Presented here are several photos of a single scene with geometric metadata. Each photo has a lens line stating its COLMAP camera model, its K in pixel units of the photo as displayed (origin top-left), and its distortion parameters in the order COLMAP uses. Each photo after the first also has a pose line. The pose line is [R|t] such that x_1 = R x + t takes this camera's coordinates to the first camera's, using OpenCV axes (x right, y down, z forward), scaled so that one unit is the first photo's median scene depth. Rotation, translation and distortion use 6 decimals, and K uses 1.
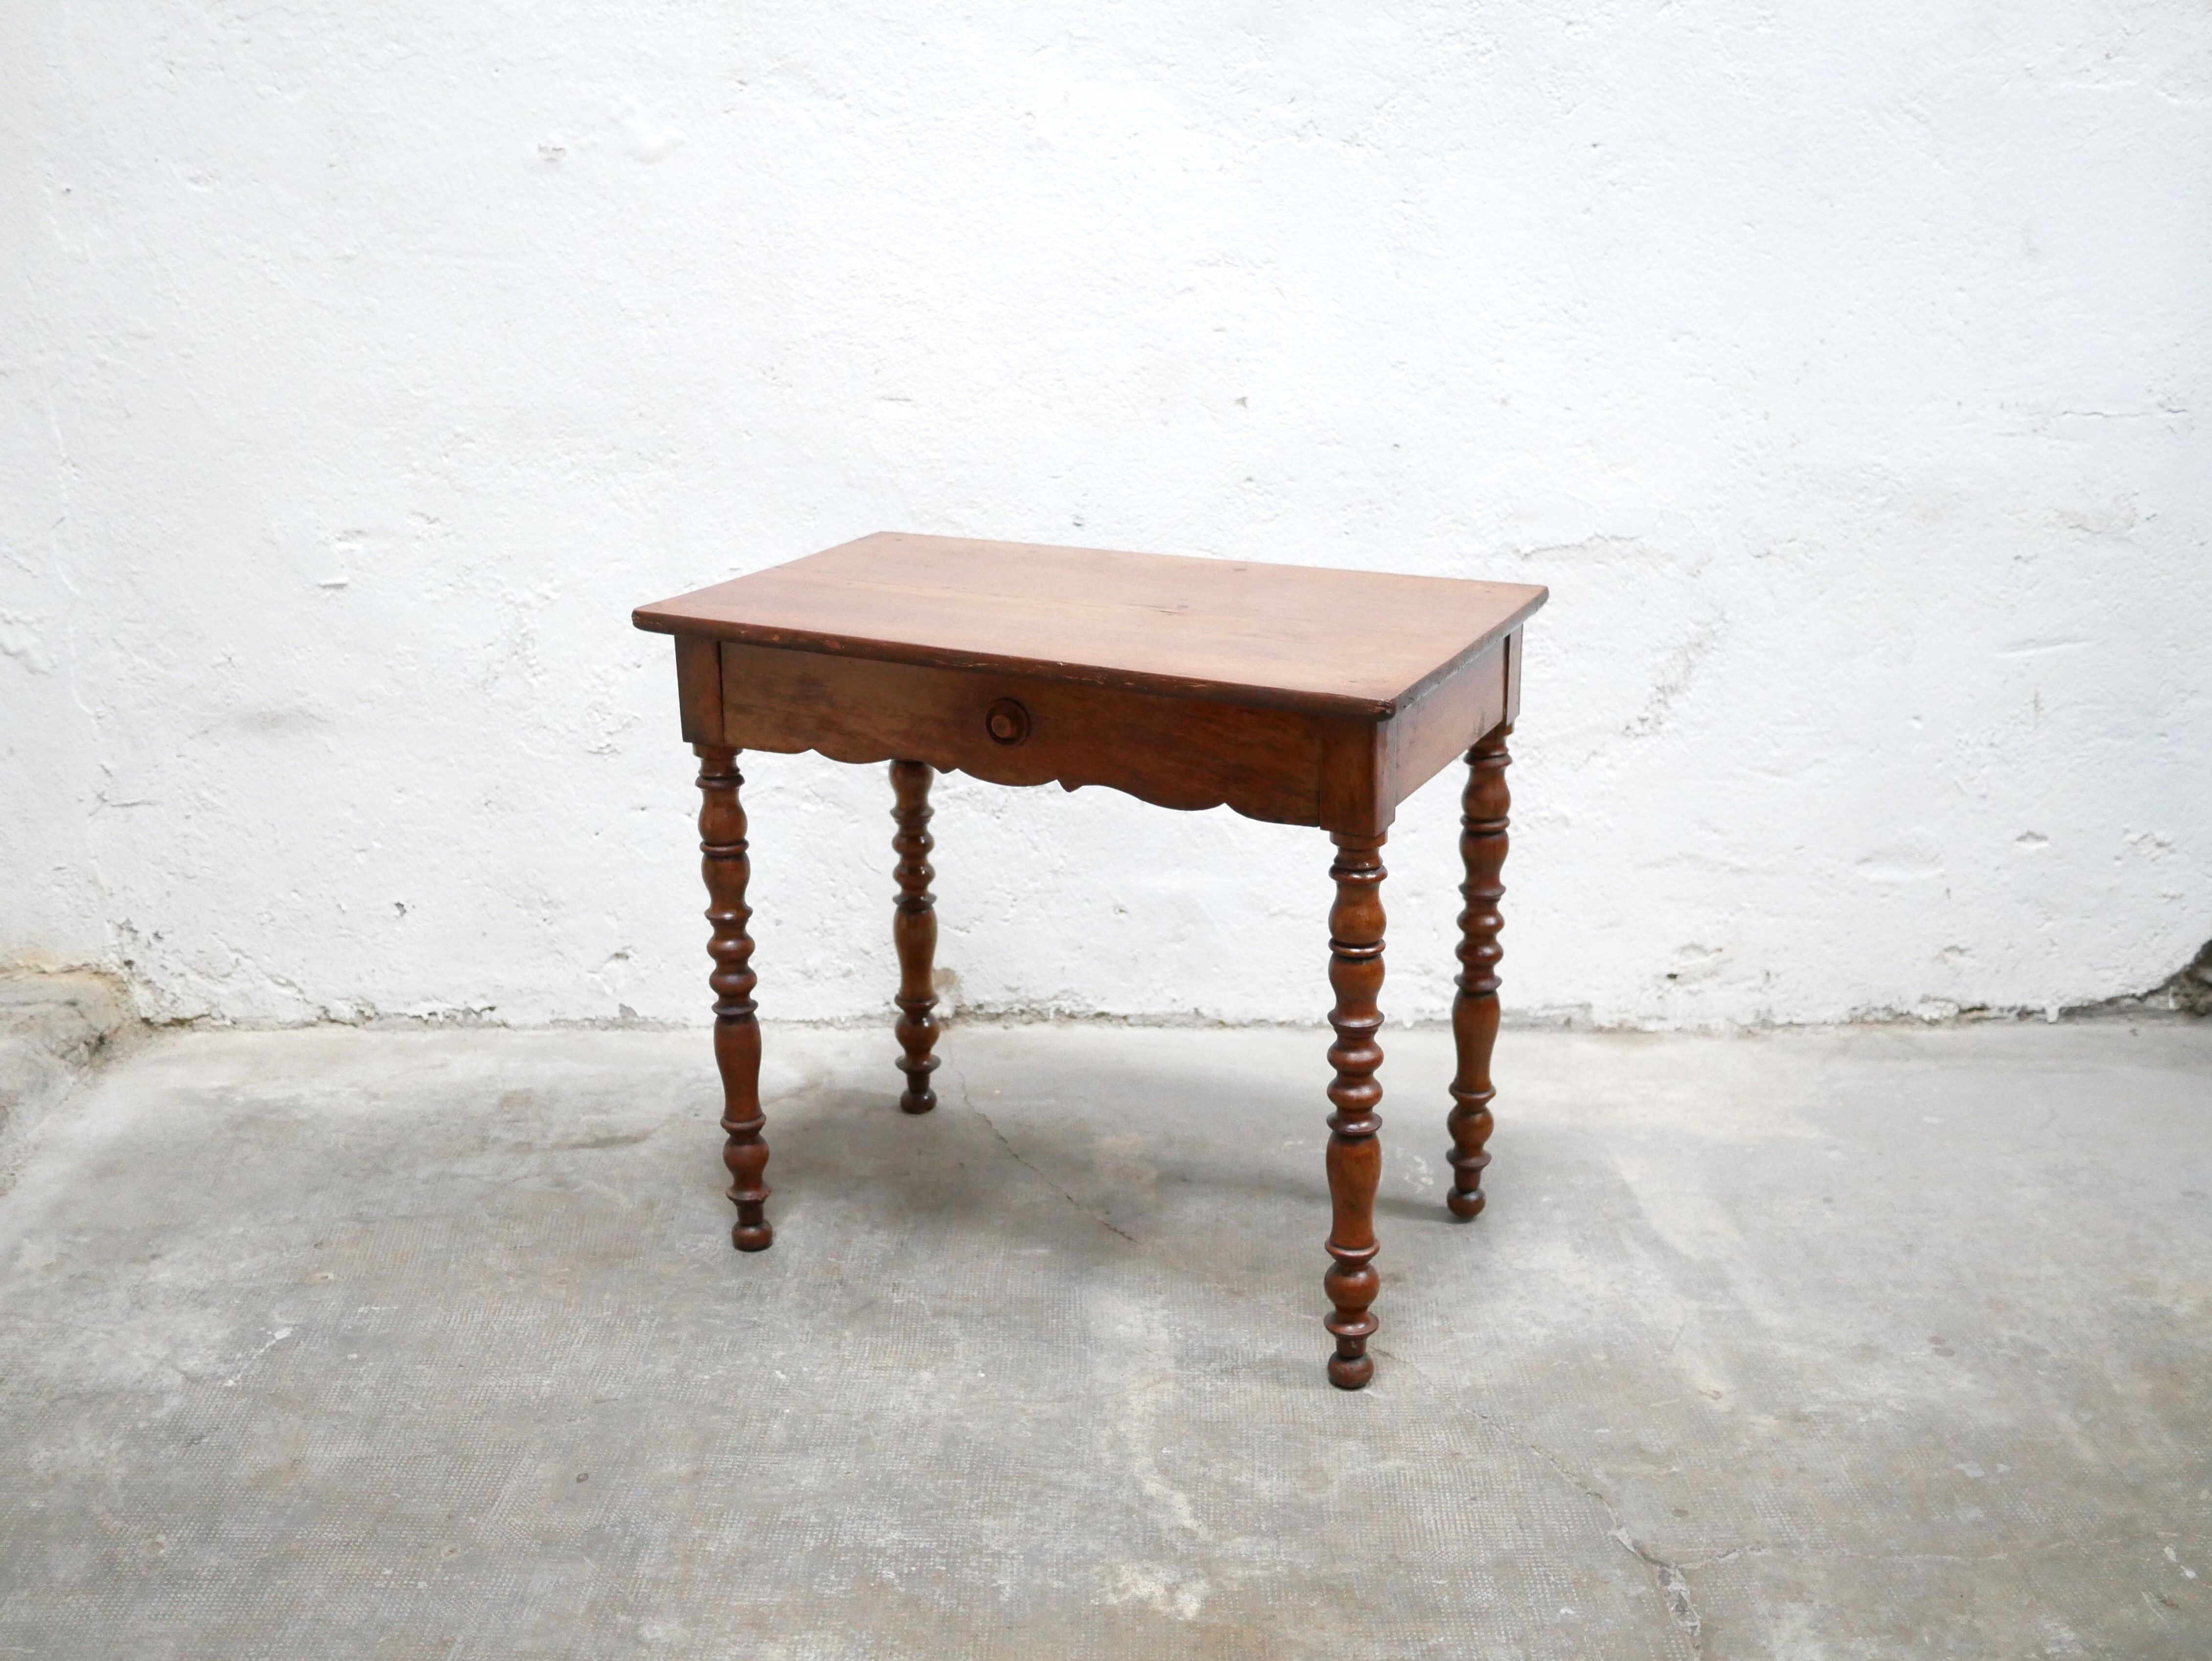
lens RADIAL K [[2526.7, 0, 1093.0], [0, 2526.7, 832.5], [0, 0, 1]] dist [-0.023045, 0.015900]
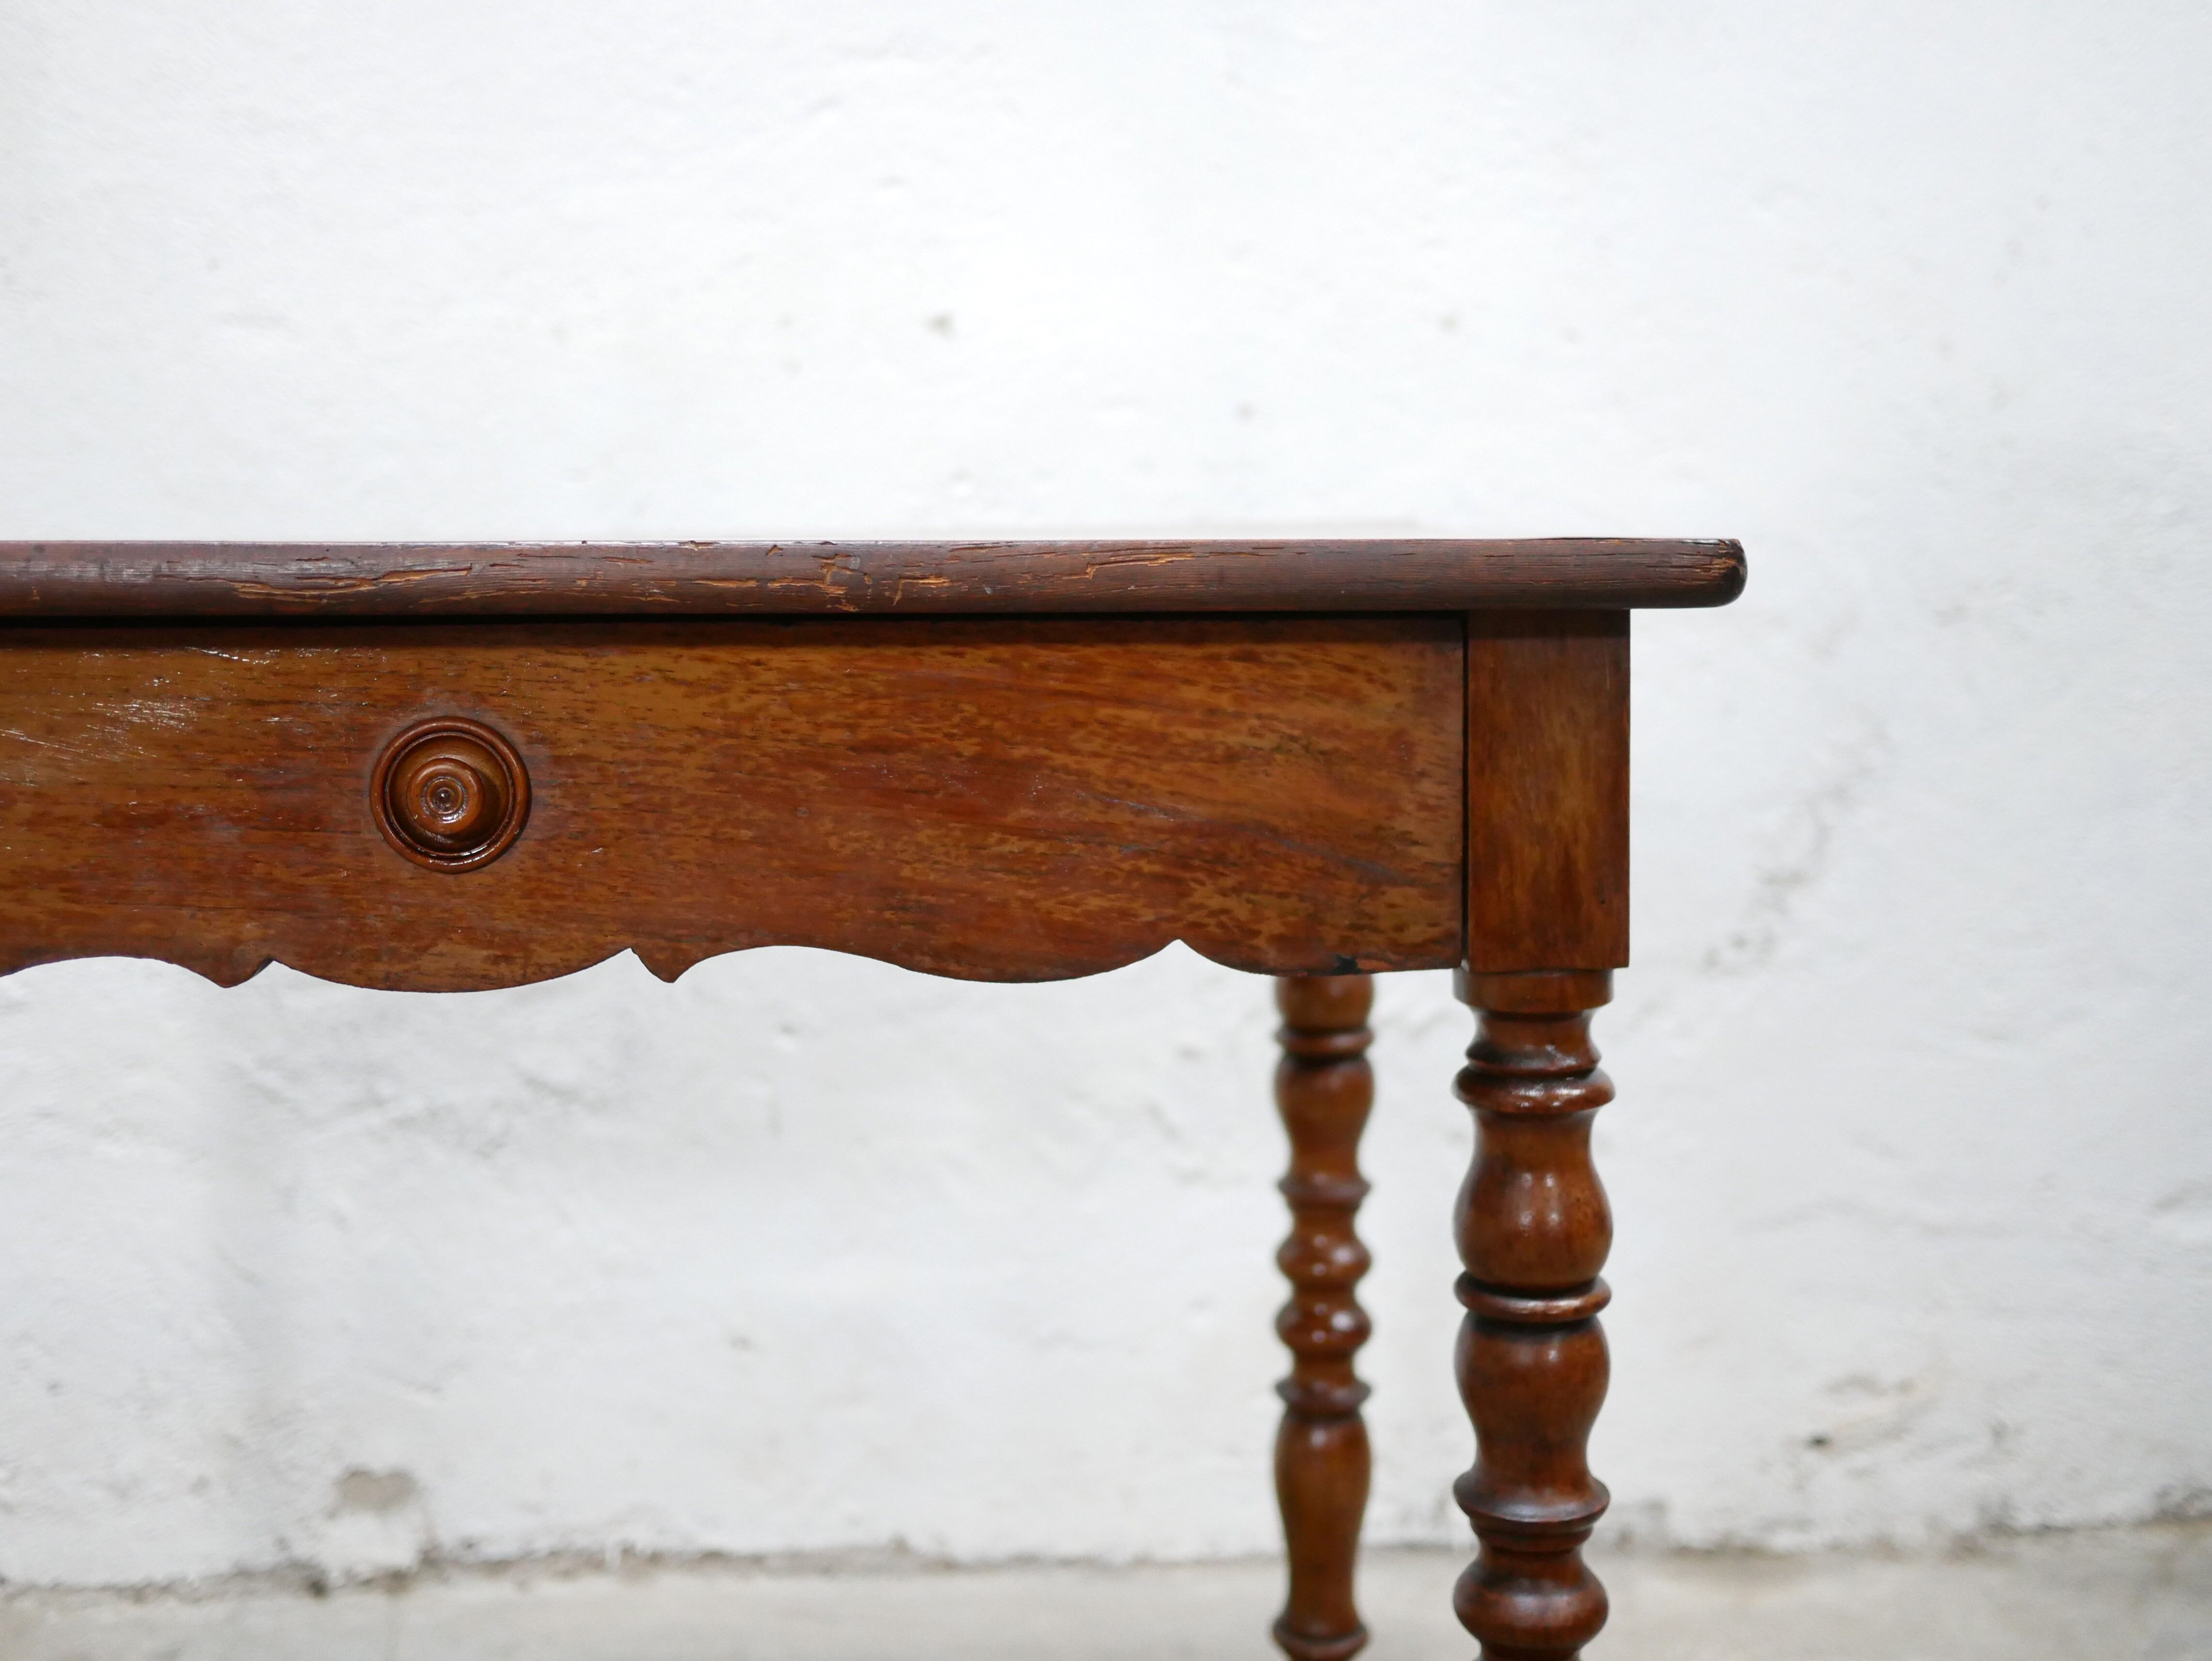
lens RADIAL K [[2536.8, 0, 1124.3], [0, 2536.8, 825.2], [0, 0, 1]] dist [-0.018610, 0.027743]
pose [[0.998635, -0.018973, 0.048662, 0.068636], [0.027092, 0.984718, -0.172035, 0.019341], [-0.044655, 0.173118, 0.983888, 0.506400]]
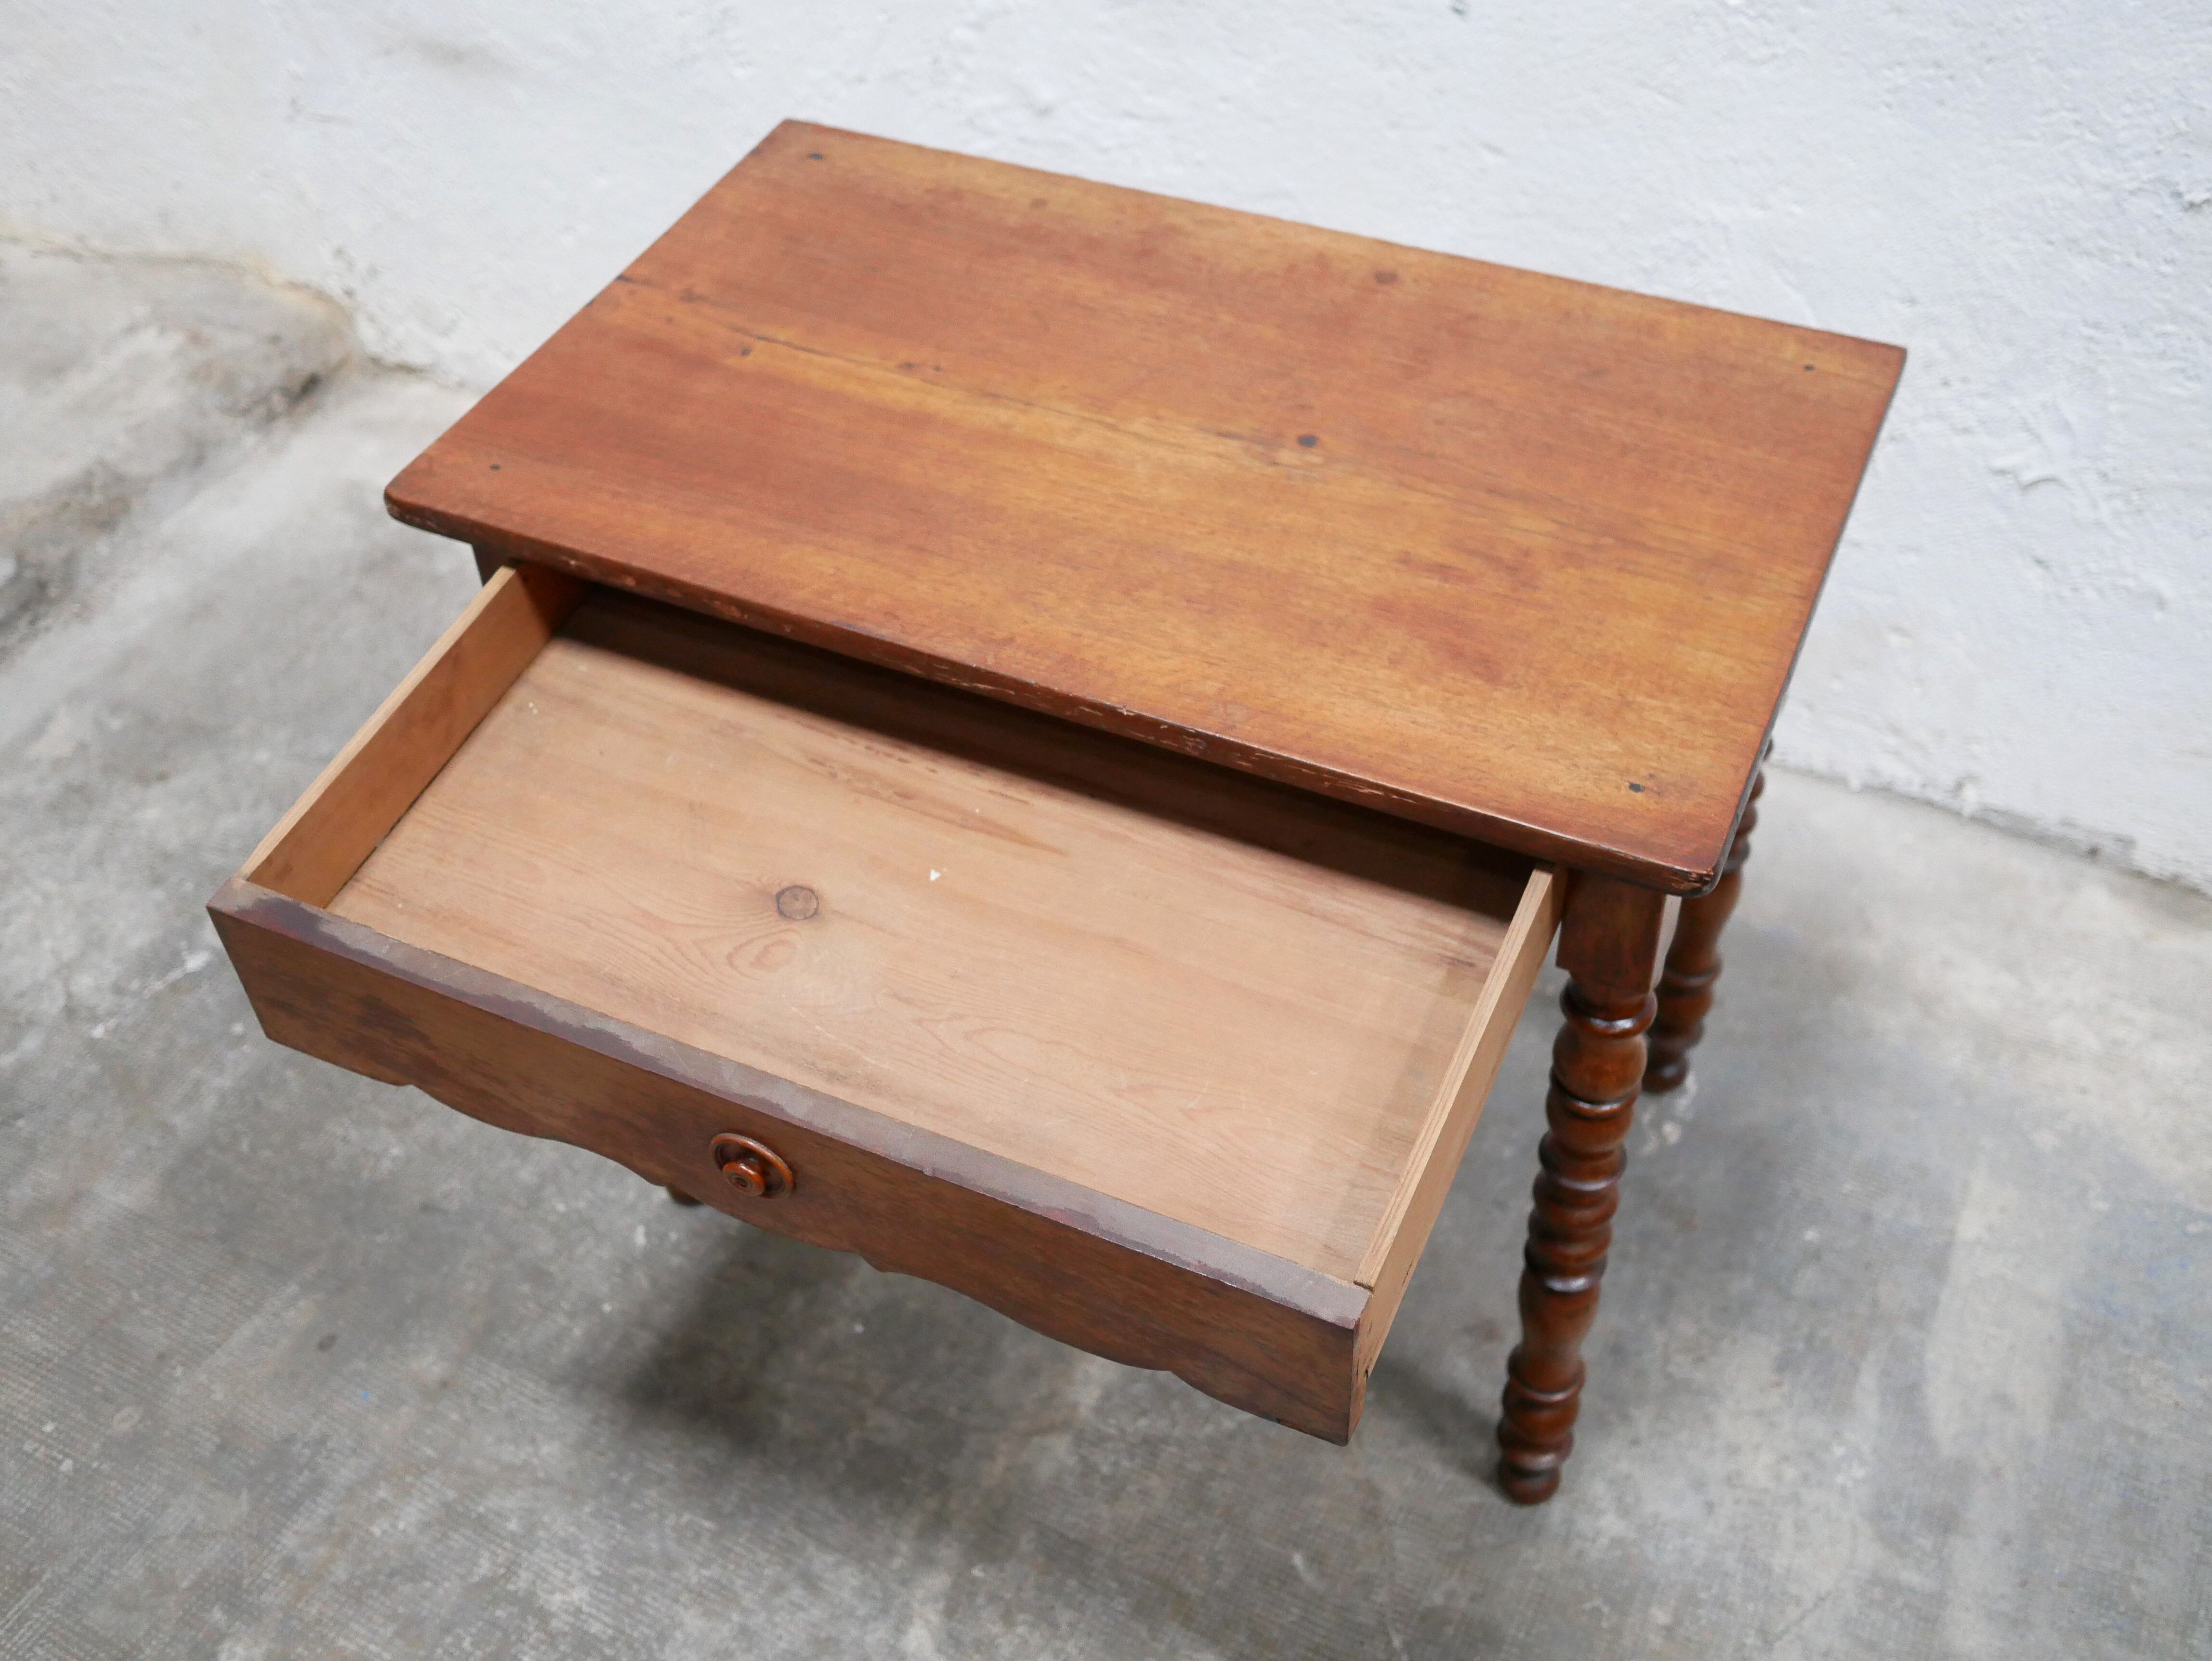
lens RADIAL K [[2490.0, 0, 1096.8], [0, 2490.0, 827.7], [0, 0, 1]] dist [-0.020852, 0.008912]
pose [[0.893442, 0.301889, -0.332602, 0.182307], [-0.114716, 0.869267, 0.480848, -0.233753], [0.434283, -0.391455, 0.811271, 0.381153]]
